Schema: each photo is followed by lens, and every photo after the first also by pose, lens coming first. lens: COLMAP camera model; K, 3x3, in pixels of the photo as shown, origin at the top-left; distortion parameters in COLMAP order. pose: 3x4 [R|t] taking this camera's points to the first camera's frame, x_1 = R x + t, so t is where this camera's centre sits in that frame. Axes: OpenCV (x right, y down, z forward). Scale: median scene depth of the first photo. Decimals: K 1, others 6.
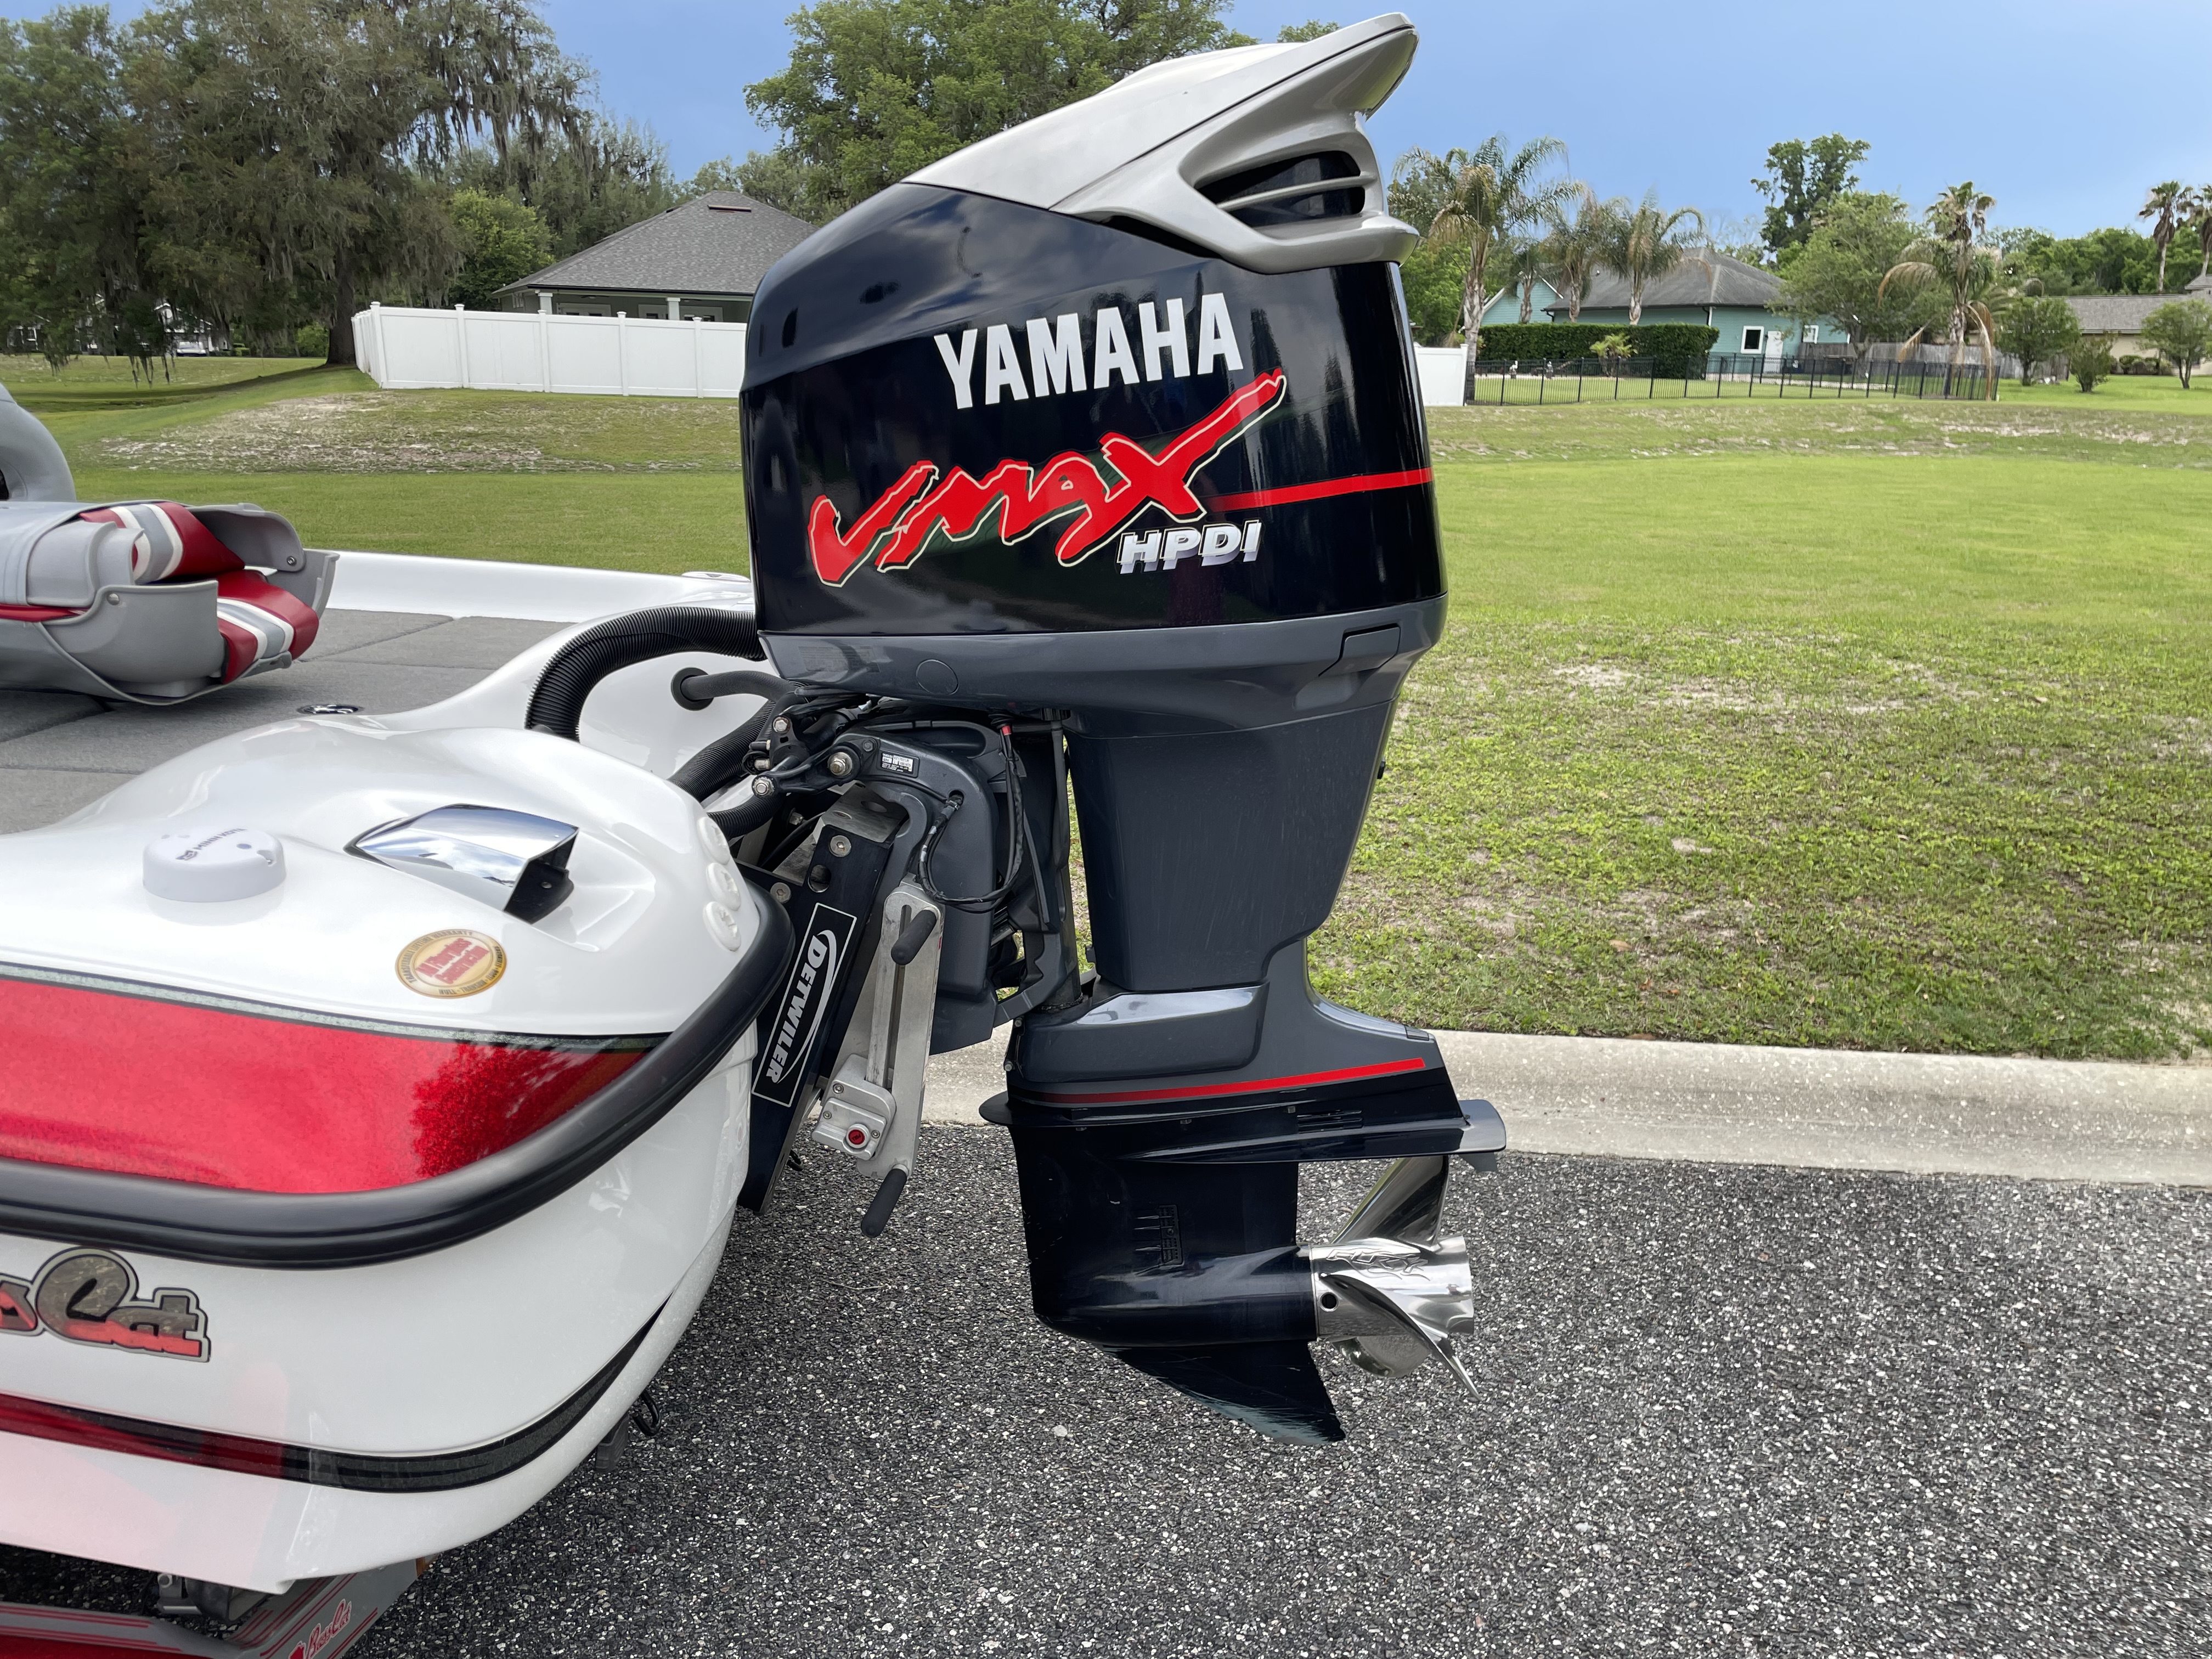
lens RADIAL K [[1655.6, 0, 1106.0], [0, 1655.6, 829.5], [0, 0, 1]] dist [0.085945, -0.102700]
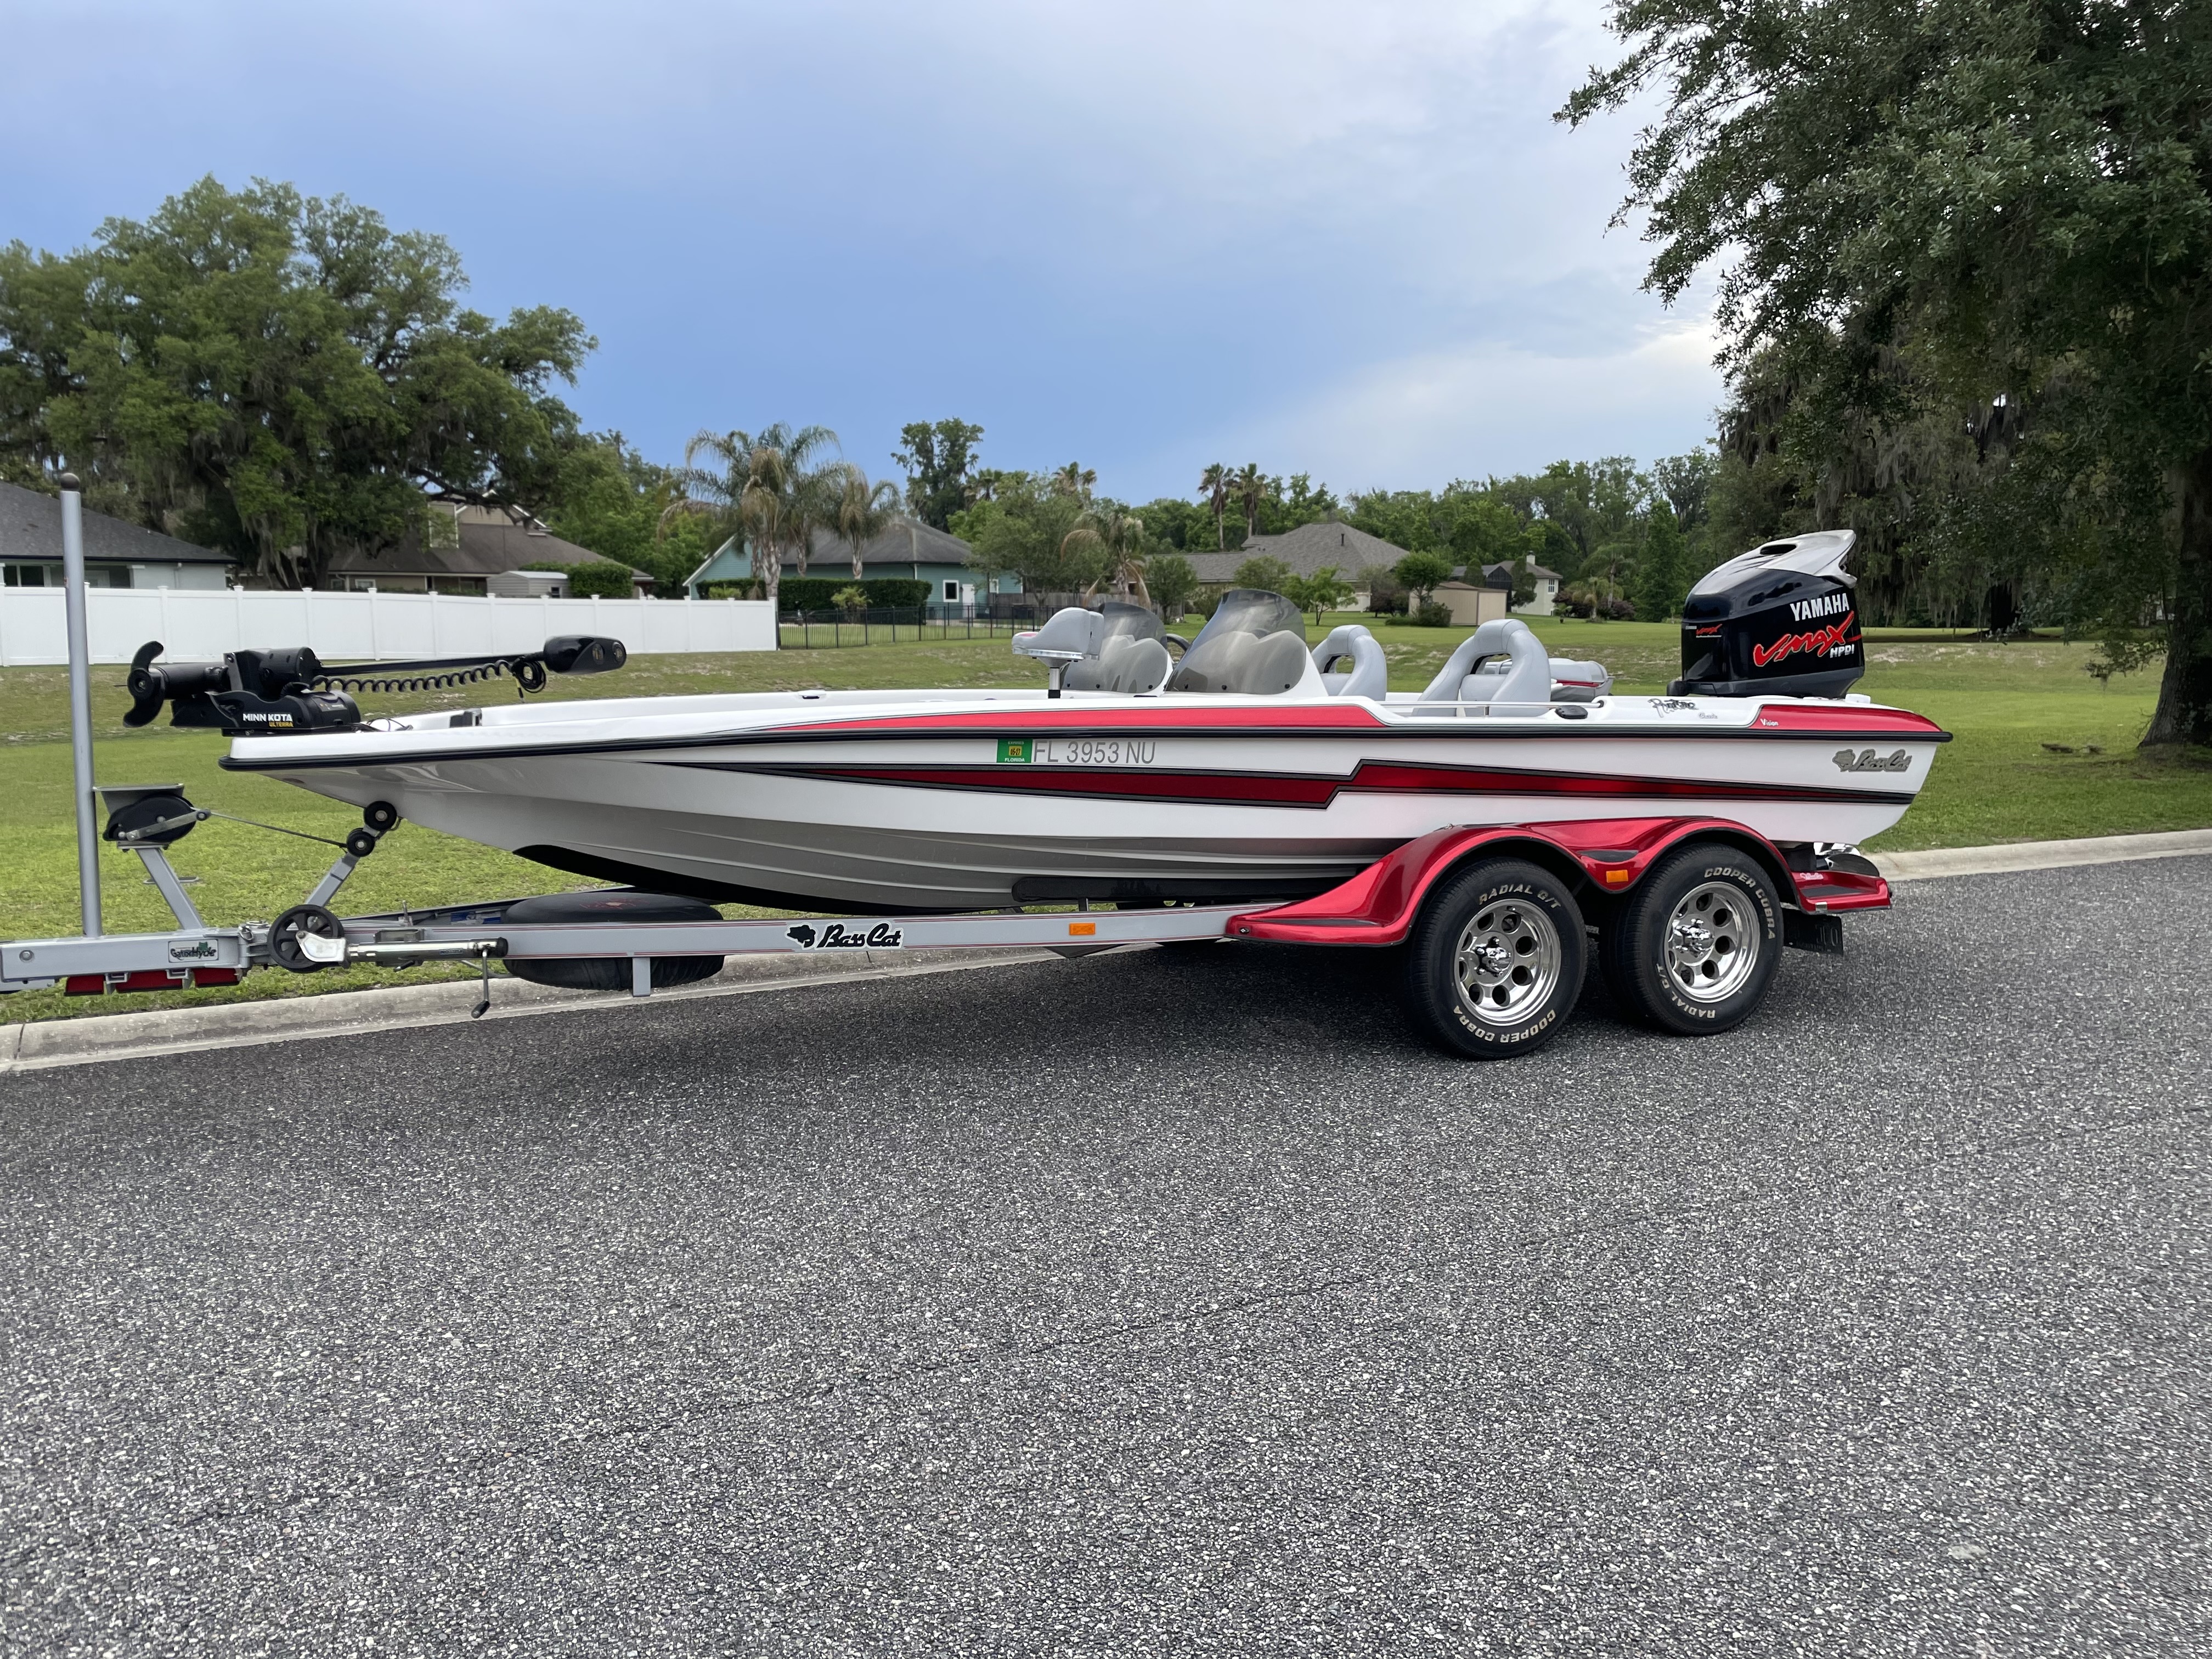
lens RADIAL K [[1660.3, 0, 1106.0], [0, 1660.3, 829.5], [0, 0, 1]] dist [0.100610, -0.127577]
pose [[0.881952, -0.083461, 0.463892, -0.095878], [0.148599, 0.983241, -0.105618, 0.011913], [-0.447303, 0.162084, 0.879573, -0.049058]]
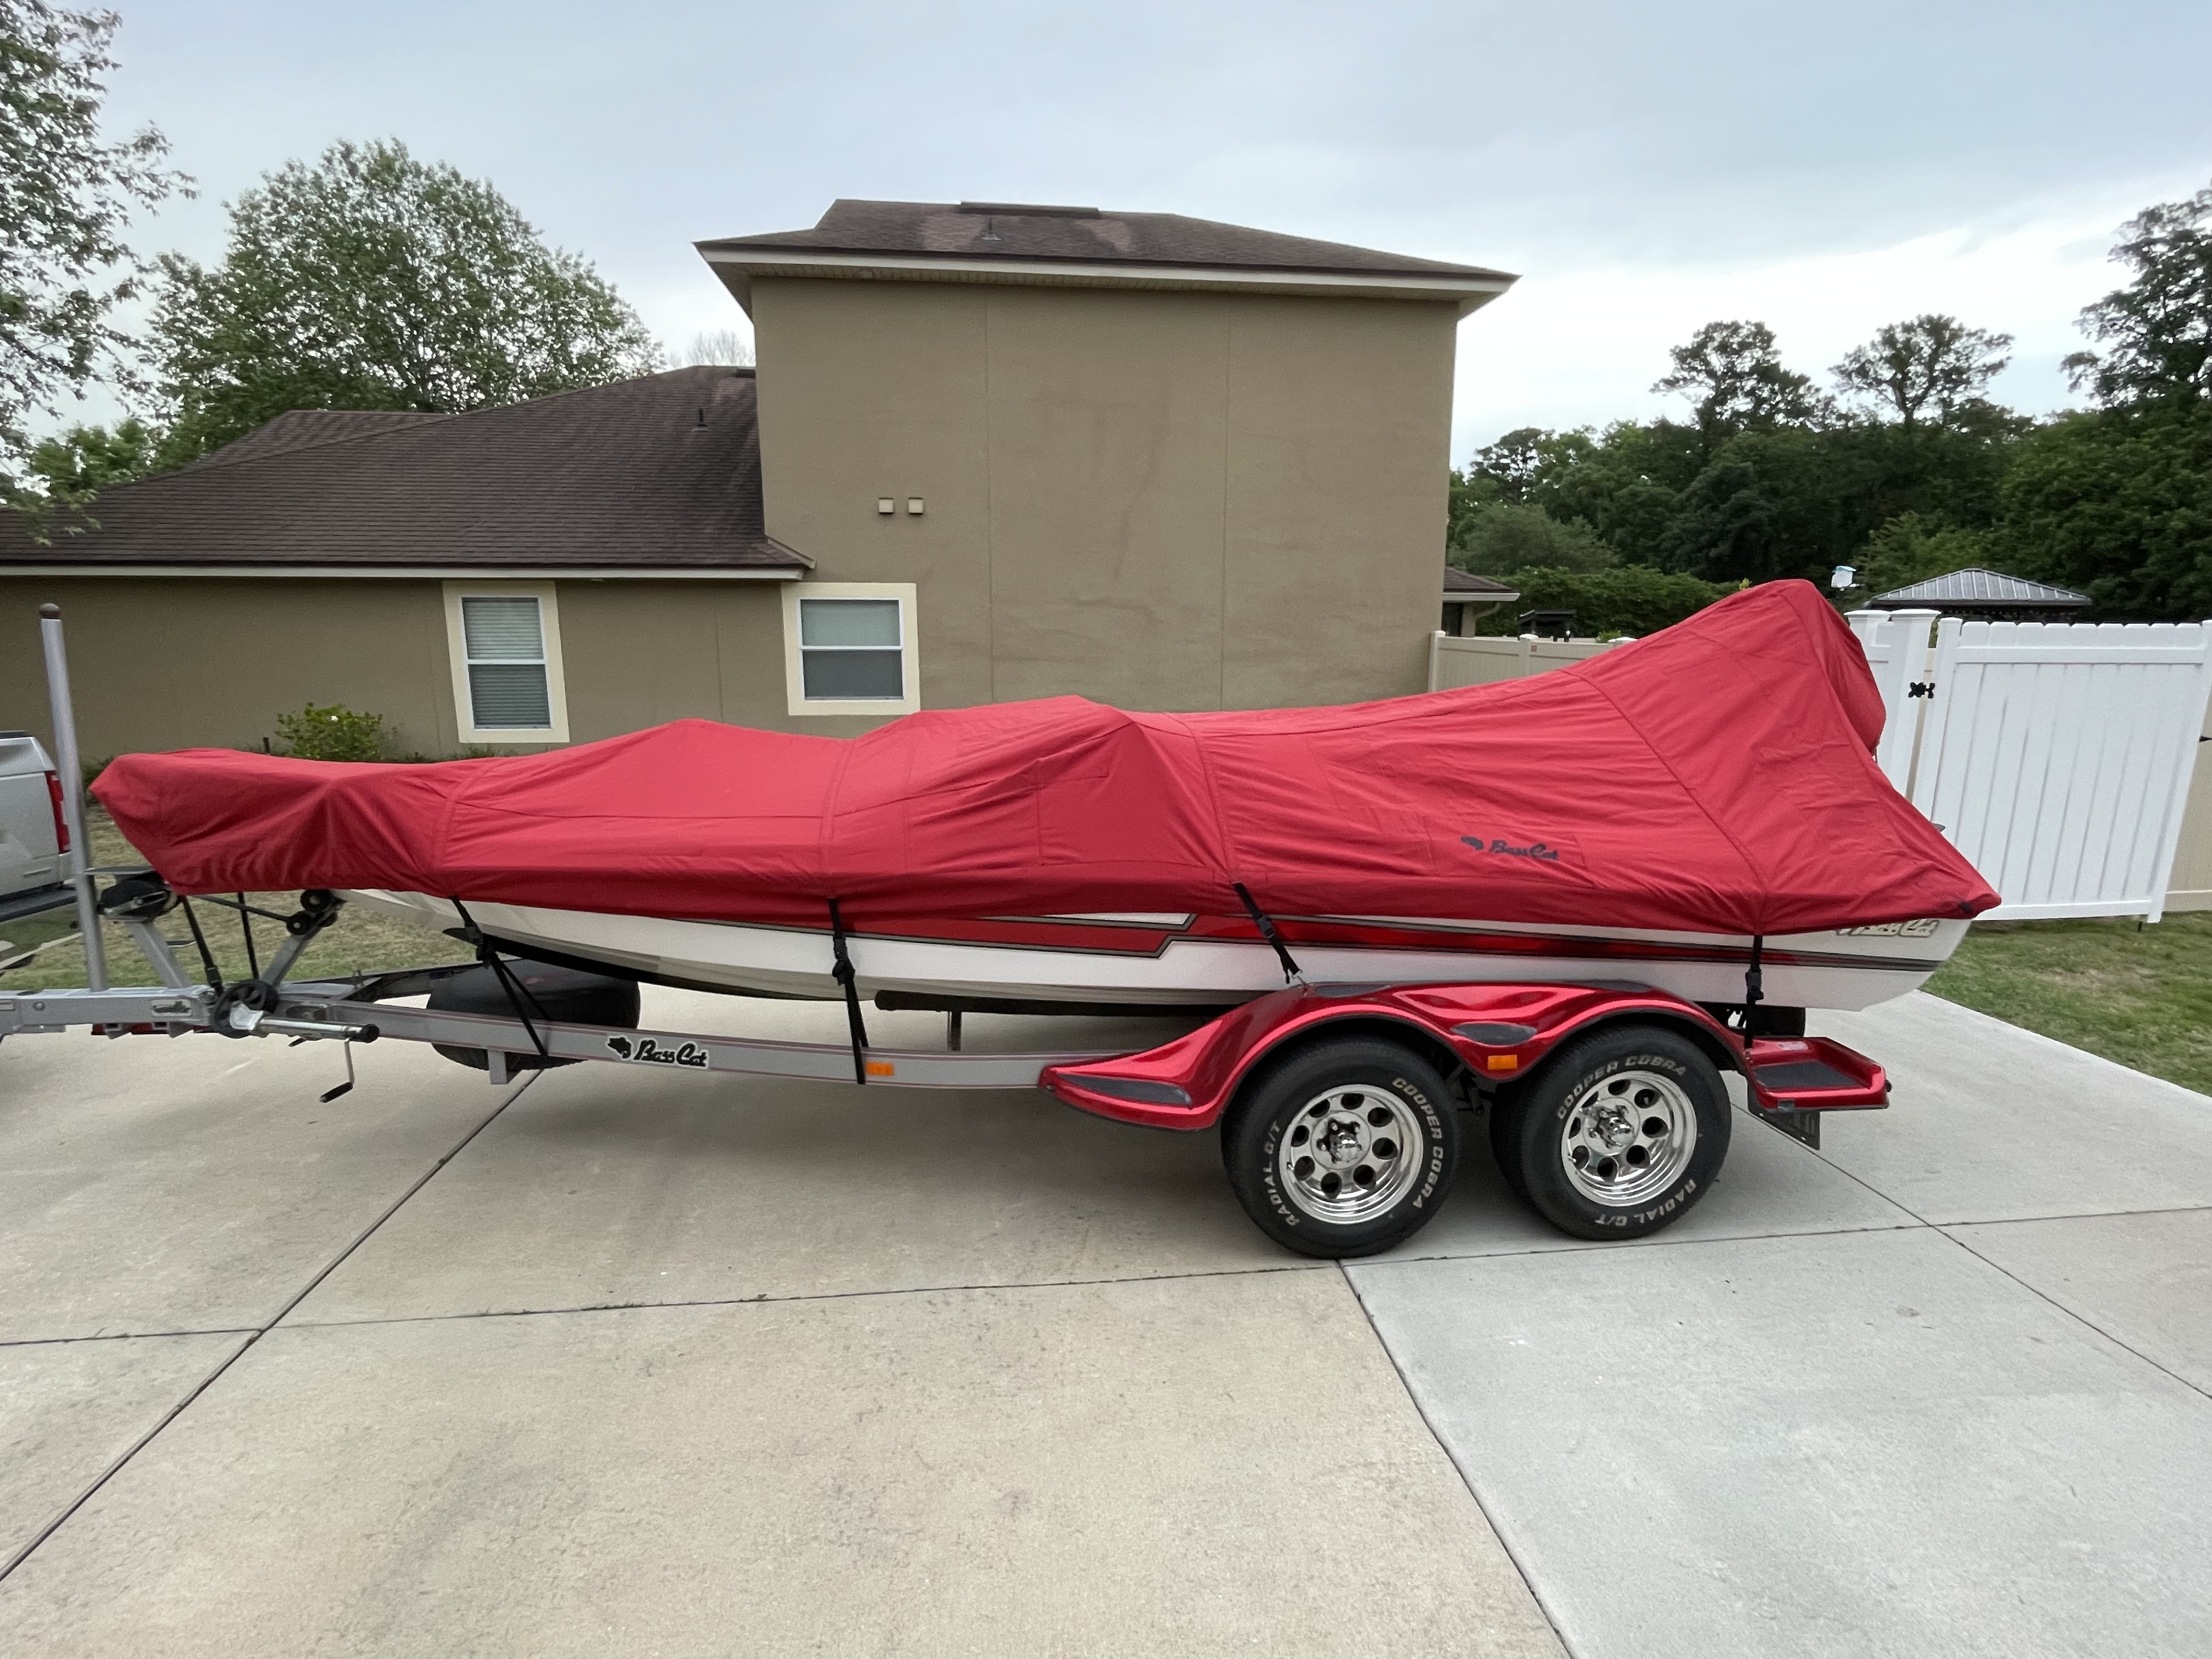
lens RADIAL K [[1024.6, 0, 1108.1], [0, 1024.6, 856.5], [0, 0, 1]] dist [-0.004301, -0.000480]
pose [[0.979907, -0.048102, 0.193565, -0.057104], [0.065102, 0.994467, -0.082442, 0.002521], [-0.188529, 0.093387, 0.977617, -0.025362]]
